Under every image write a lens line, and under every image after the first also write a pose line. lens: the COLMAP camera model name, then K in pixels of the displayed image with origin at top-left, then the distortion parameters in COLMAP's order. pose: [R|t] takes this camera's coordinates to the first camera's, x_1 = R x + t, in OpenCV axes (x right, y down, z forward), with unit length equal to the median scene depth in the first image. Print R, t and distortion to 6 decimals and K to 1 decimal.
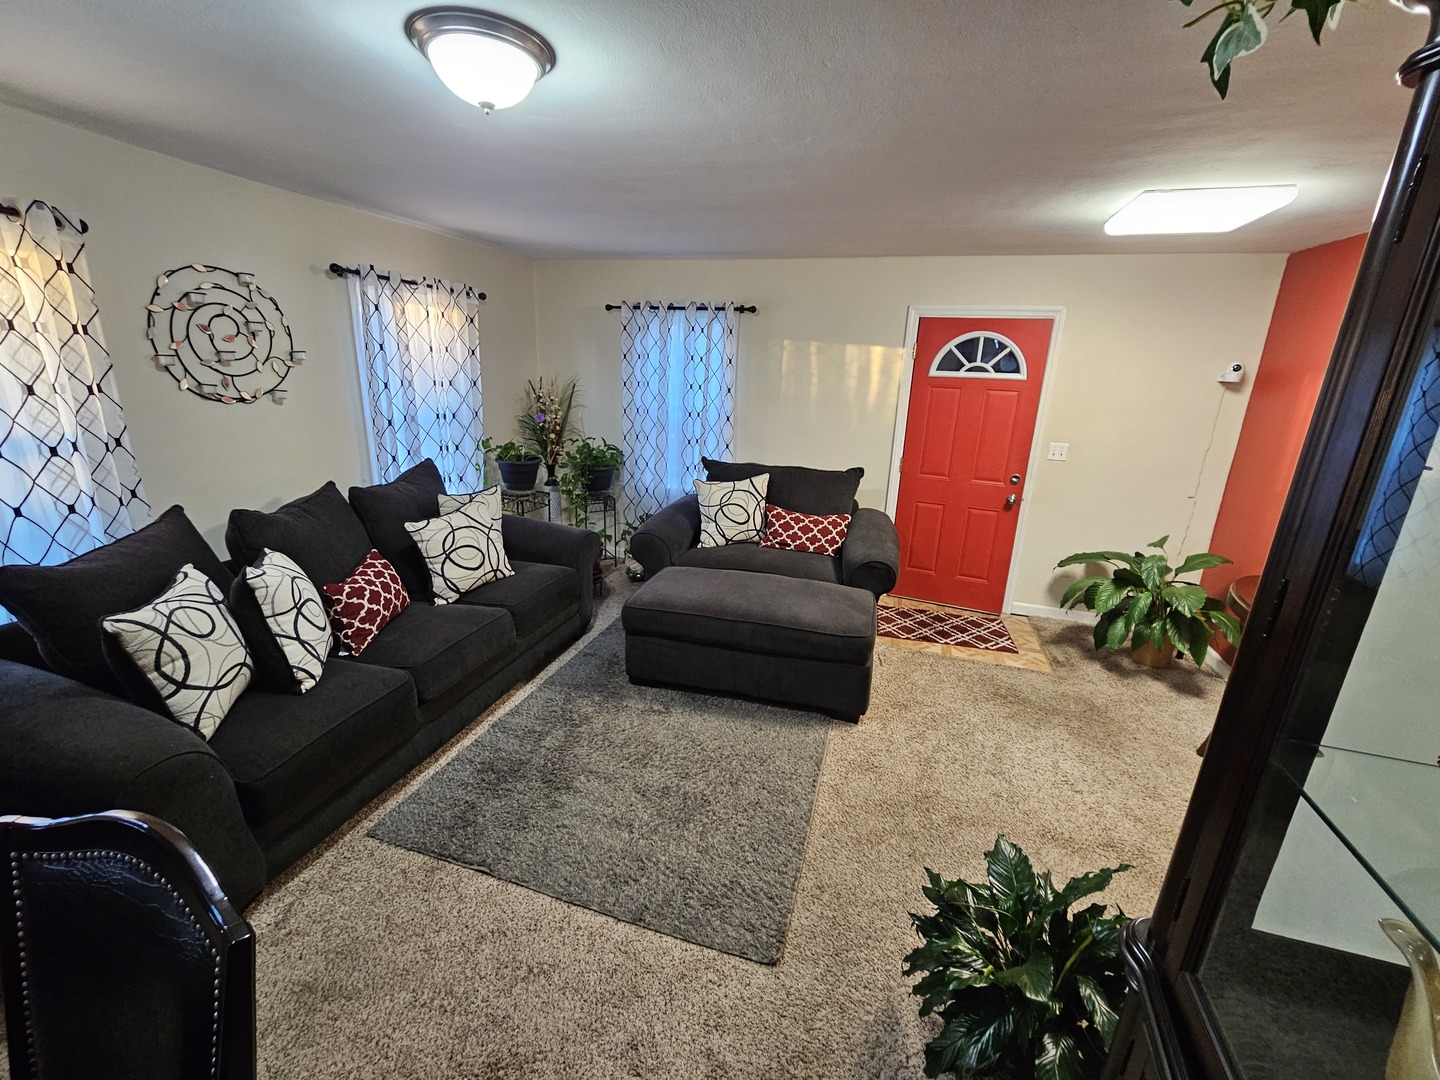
lens RADIAL K [[588.7, 0, 726.5], [0, 588.7, 538.0], [0, 0, 1]] dist [-0.004686, 0.001636]
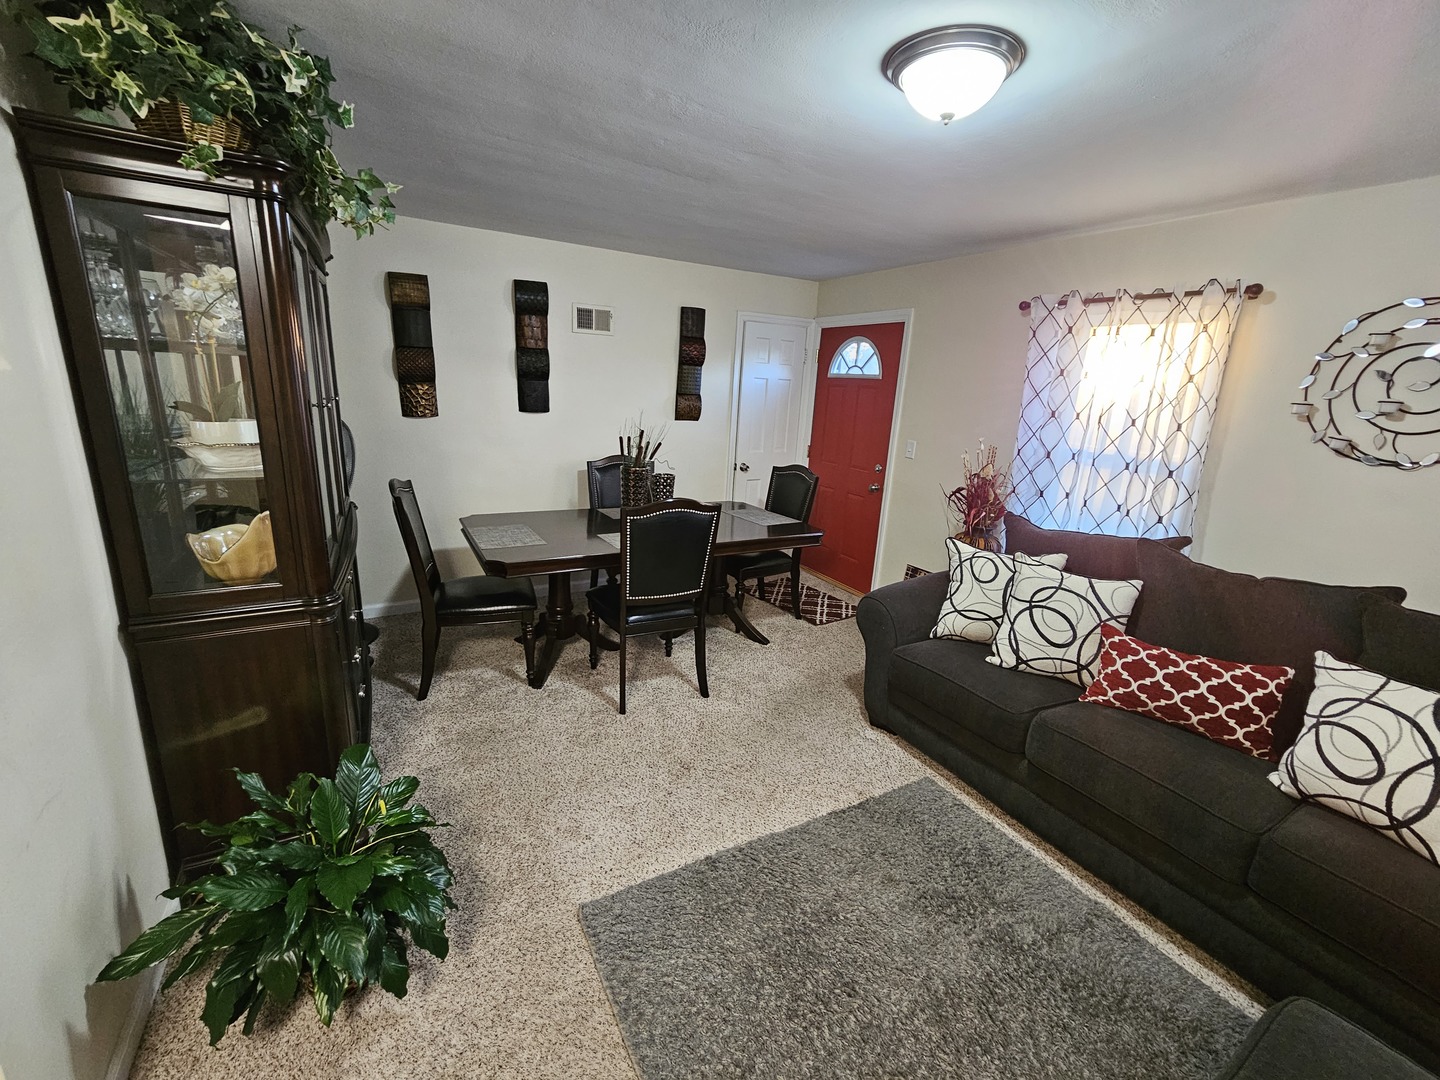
lens RADIAL K [[588.7, 0, 721.0], [0, 588.7, 534.0], [0, 0, 1]] dist [-0.004686, 0.001636]
pose [[-0.678308, 0.121956, -0.724587, 0.266979], [-0.278949, 0.869563, 0.407490, -0.164194], [0.679769, 0.478527, -0.555811, 0.643703]]
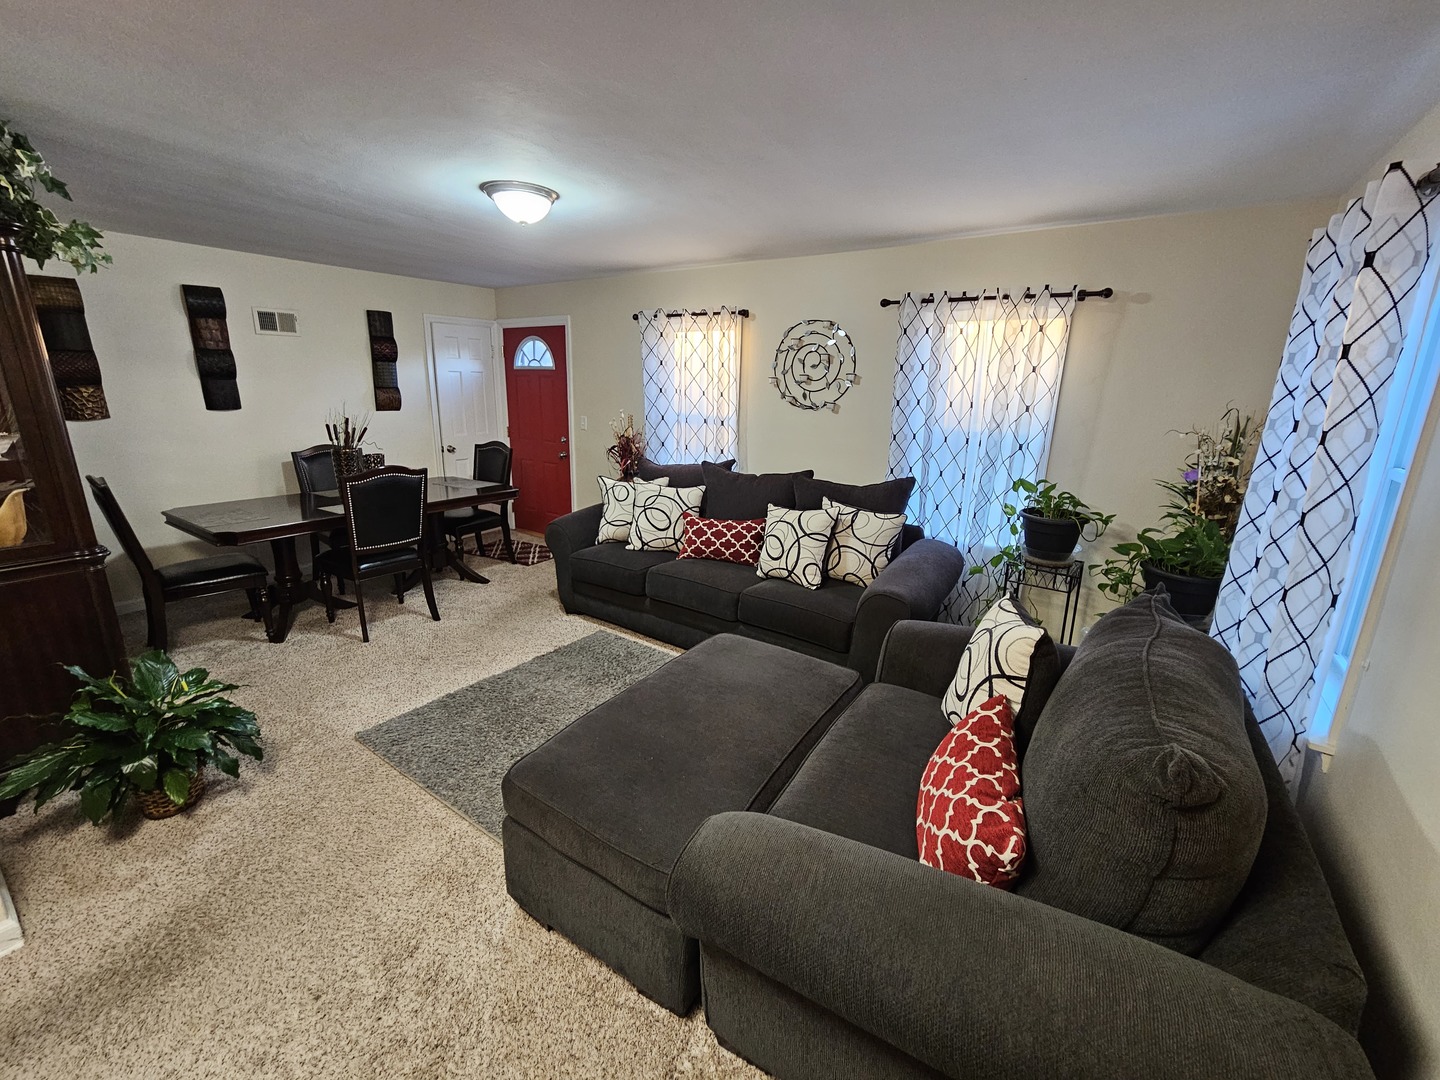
lens RADIAL K [[588.7, 0, 716.9], [0, 588.7, 536.4], [0, 0, 1]] dist [-0.004686, 0.001636]
pose [[-0.300735, 0.209557, -0.930400, 0.515620], [-0.302825, 0.904094, 0.301515, -0.234854], [0.904354, 0.372424, -0.208434, 0.899255]]
